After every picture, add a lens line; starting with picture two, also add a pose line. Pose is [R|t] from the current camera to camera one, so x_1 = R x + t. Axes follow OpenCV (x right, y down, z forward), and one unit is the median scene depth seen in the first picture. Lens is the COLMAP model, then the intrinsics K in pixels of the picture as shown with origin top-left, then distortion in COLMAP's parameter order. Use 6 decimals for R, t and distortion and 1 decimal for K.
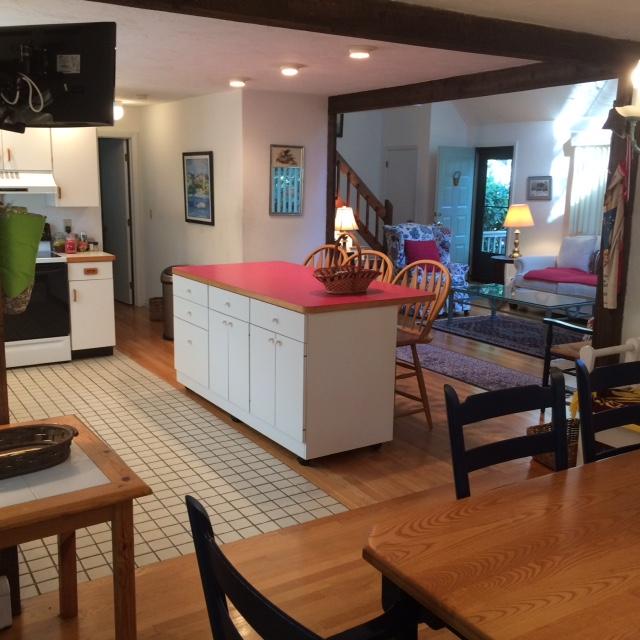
lens RADIAL K [[730.4, 0, 320.3], [0, 730.4, 323.2], [0, 0, 1]] dist [0.072211, 0.000000]
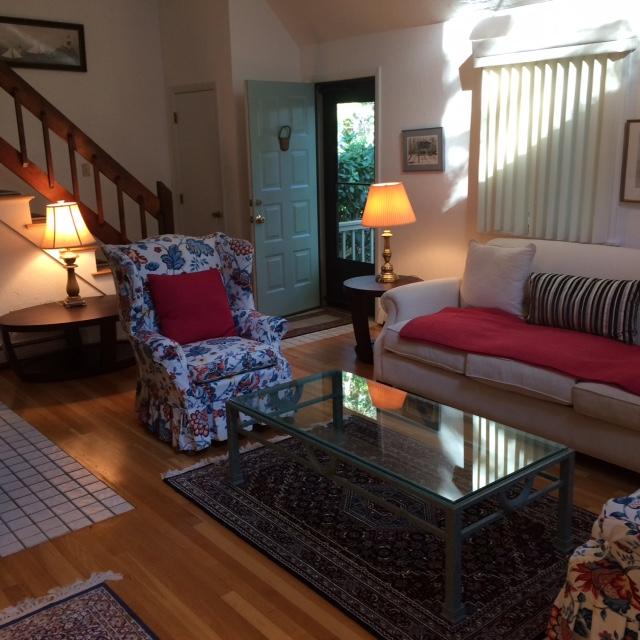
lens RADIAL K [[730.4, 0, 319.8], [0, 730.4, 318.5], [0, 0, 1]] dist [0.072211, 0.000000]
pose [[0.990468, -0.071090, 0.117982, 0.148632], [0.065515, 0.996574, 0.050485, -0.091621], [-0.121167, -0.042275, 0.991732, 0.462316]]
